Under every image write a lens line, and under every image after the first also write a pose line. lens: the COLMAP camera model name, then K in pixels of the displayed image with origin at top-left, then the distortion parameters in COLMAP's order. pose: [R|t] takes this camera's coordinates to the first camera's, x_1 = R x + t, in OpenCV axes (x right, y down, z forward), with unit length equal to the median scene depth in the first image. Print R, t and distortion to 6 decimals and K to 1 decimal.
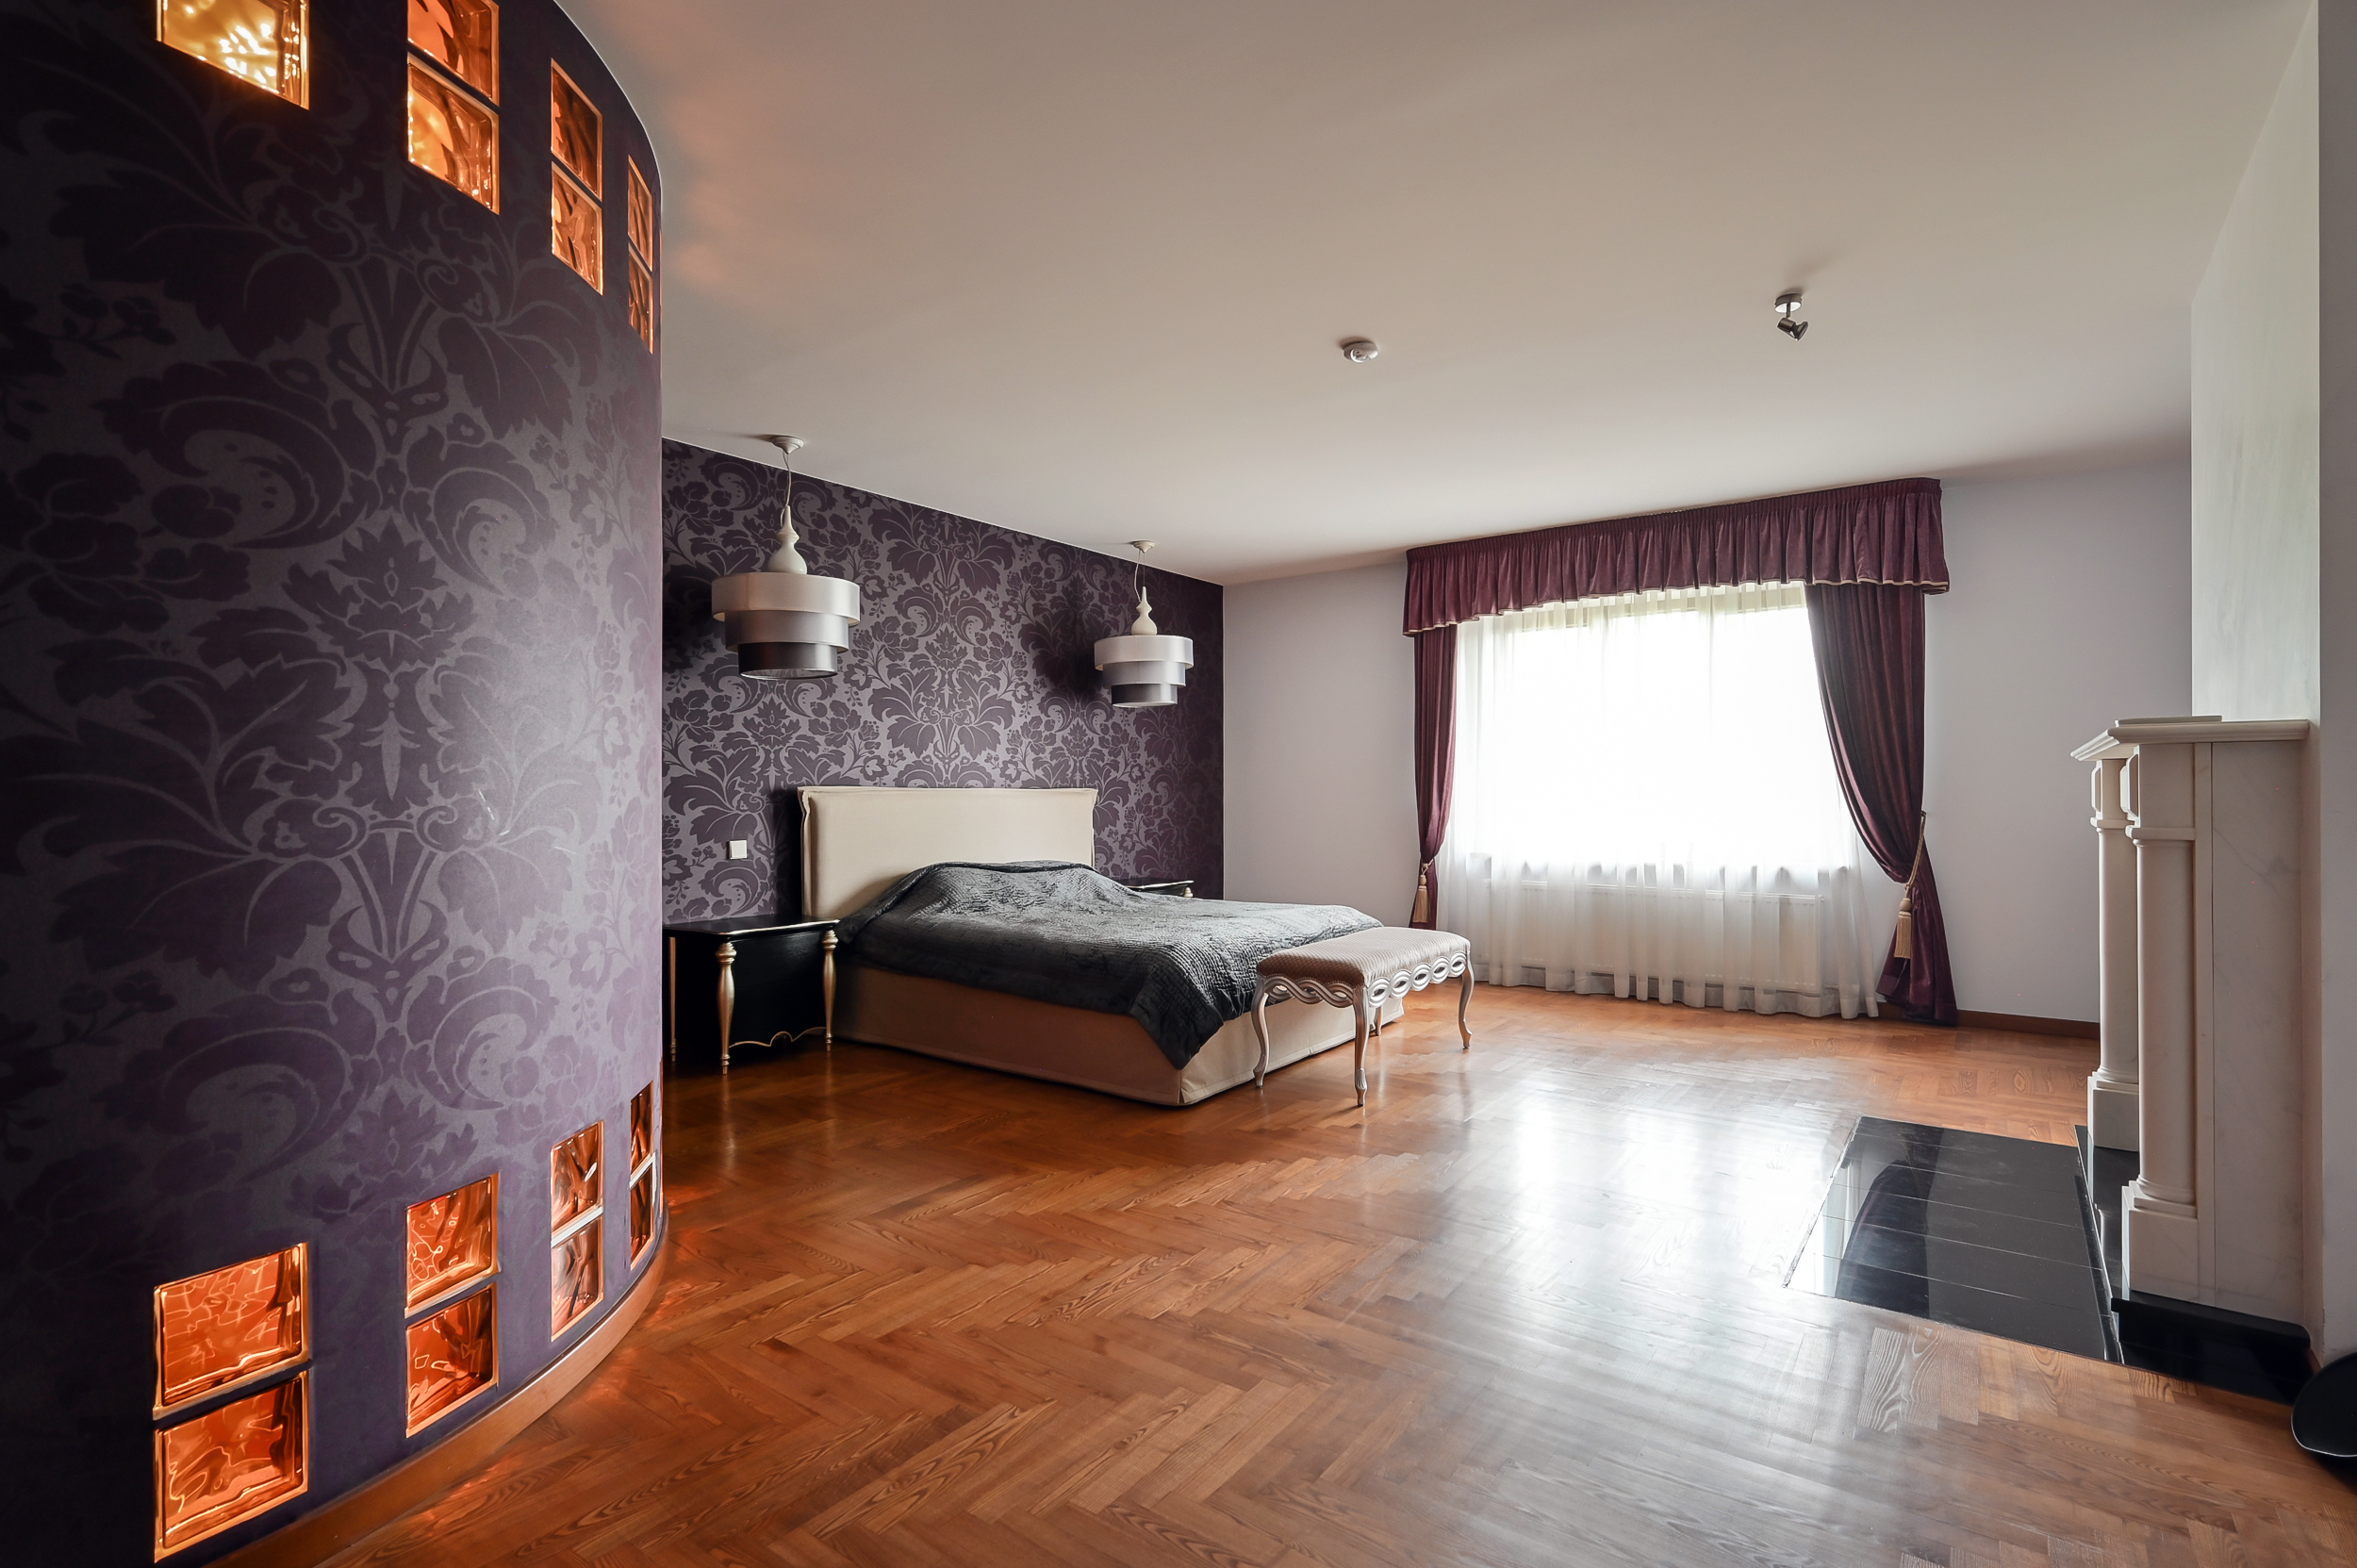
lens RADIAL K [[1132.7, 0, 1178.6], [0, 1132.7, 778.3], [0, 0, 1]] dist [0.002279, 0.000085]
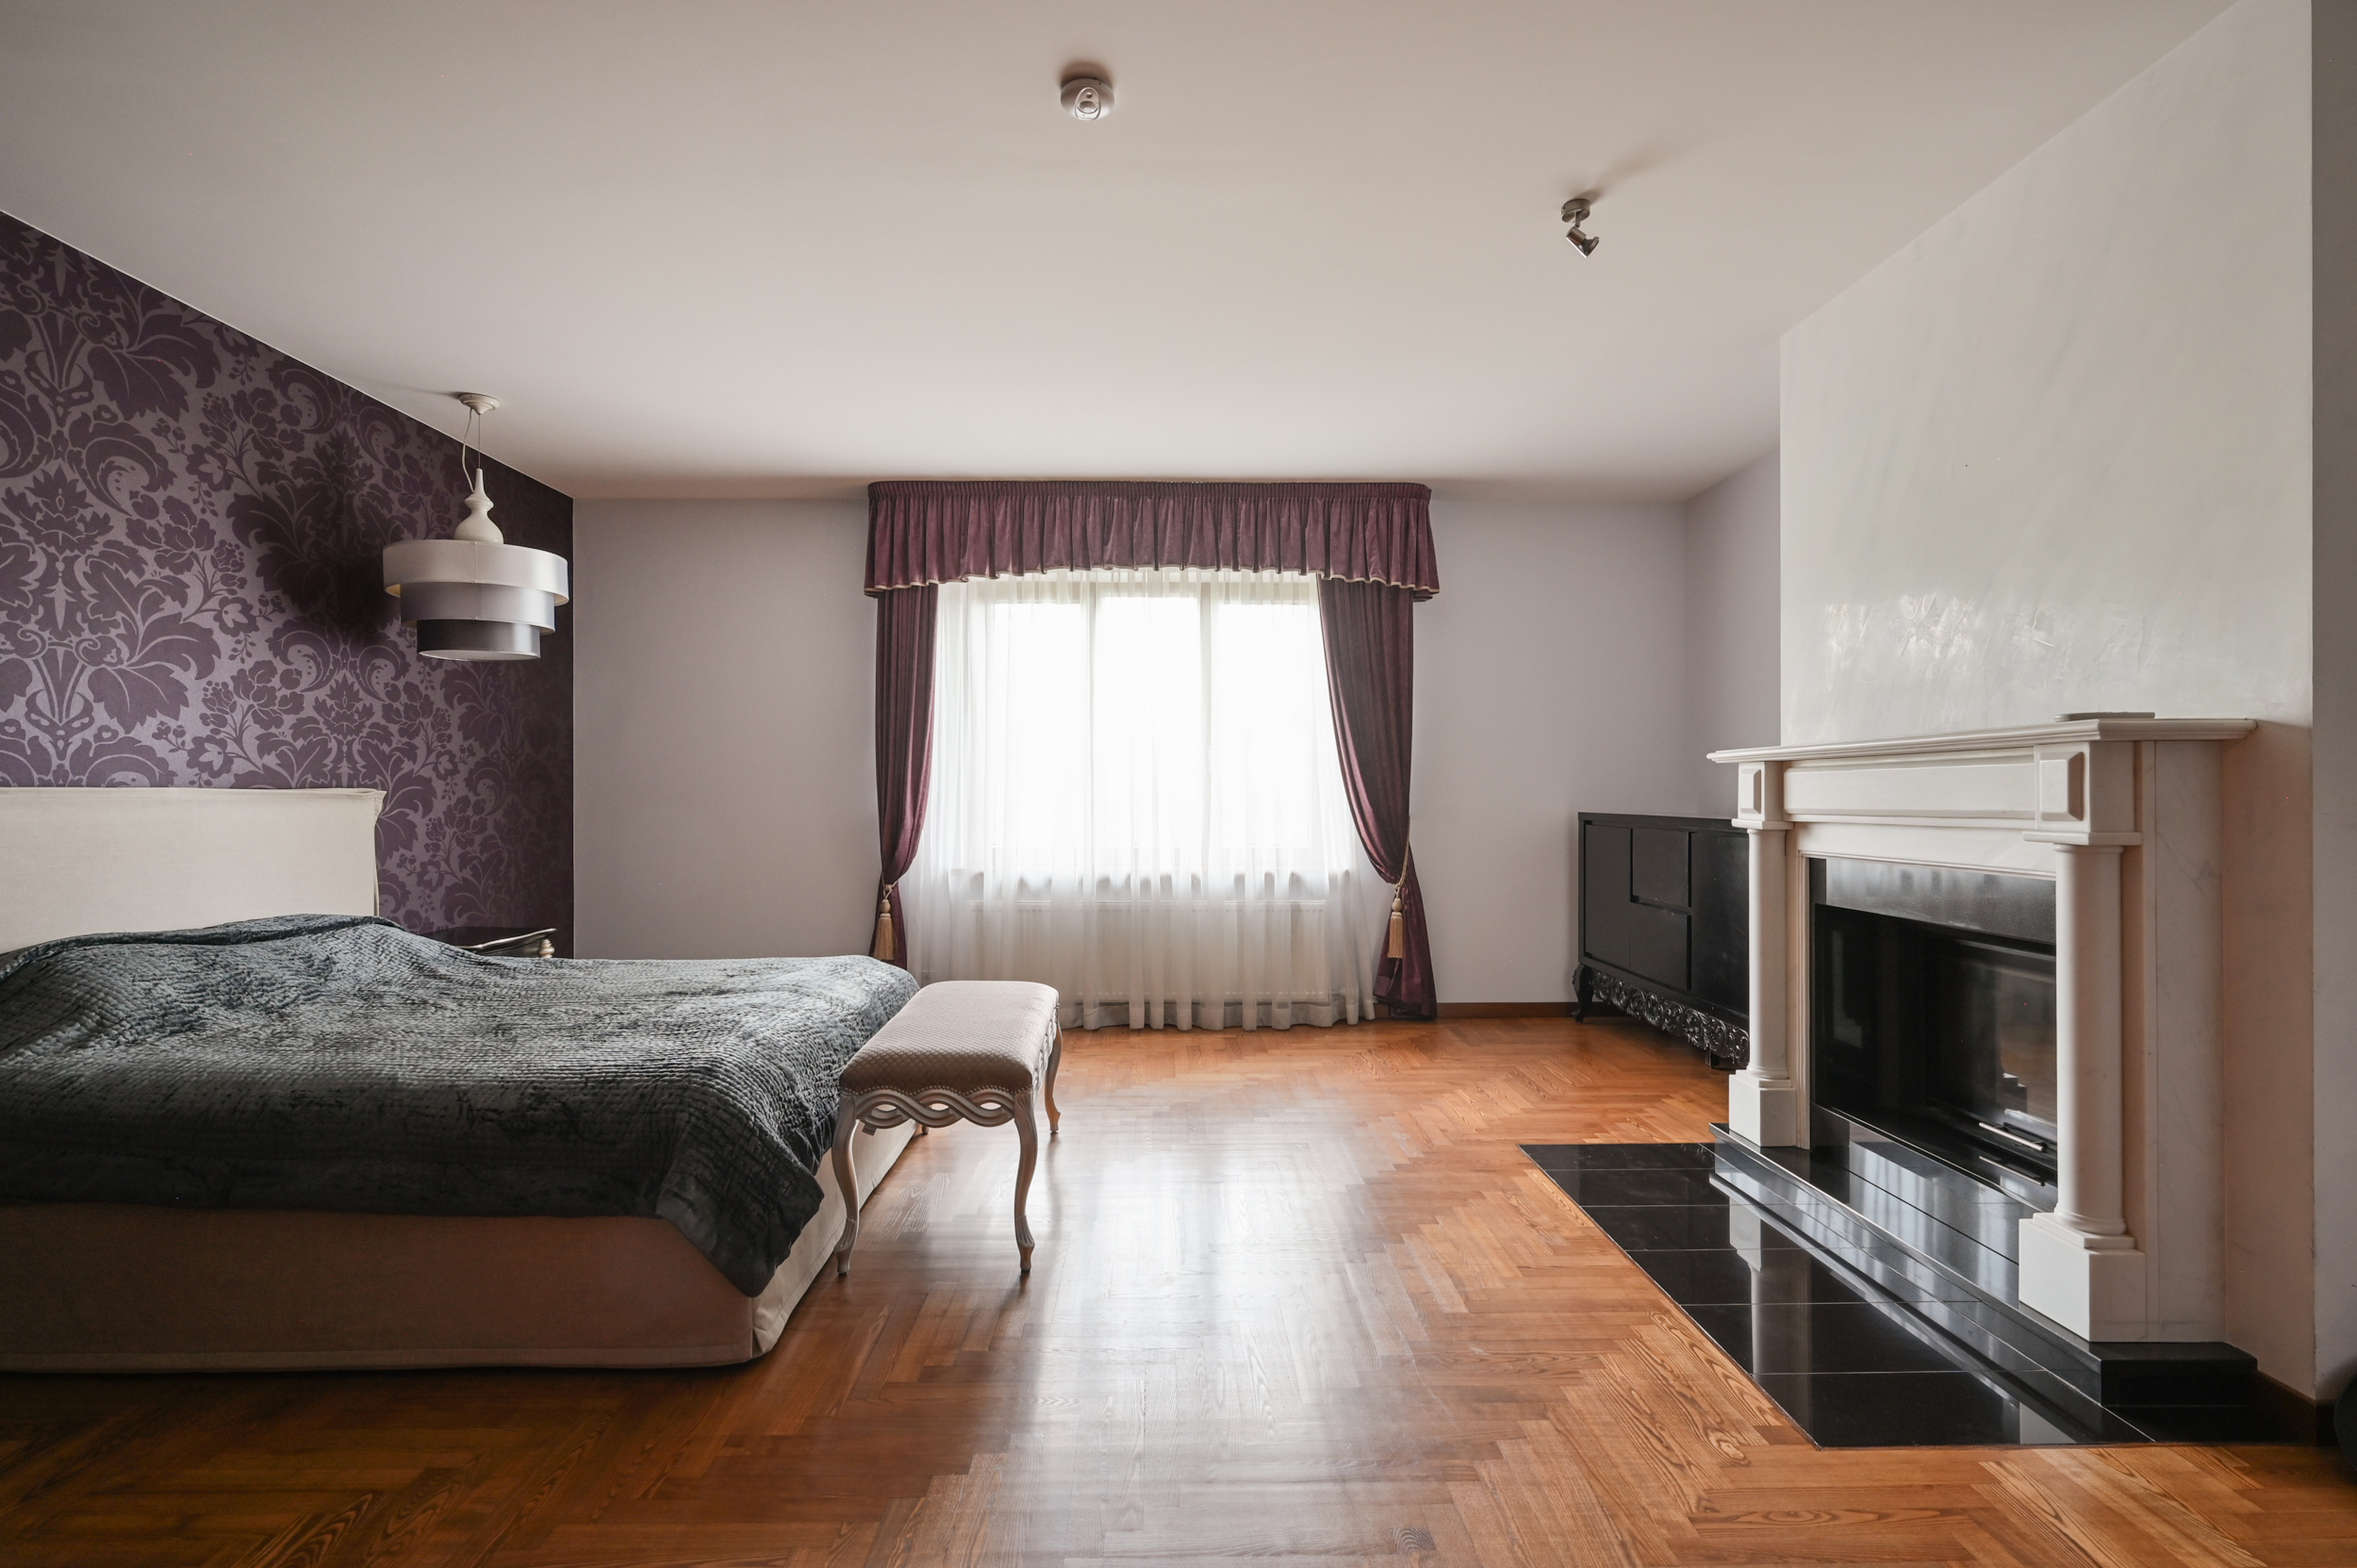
lens RADIAL K [[1119.3, 0, 1176.2], [0, 1119.3, 787.8], [0, 0, 1]] dist [0.001253, -0.000475]
pose [[0.791178, 0.002861, 0.611579, -0.110108], [-0.006869, 0.999968, 0.004208, 0.003359], [-0.611547, -0.007530, 0.791172, 0.284126]]
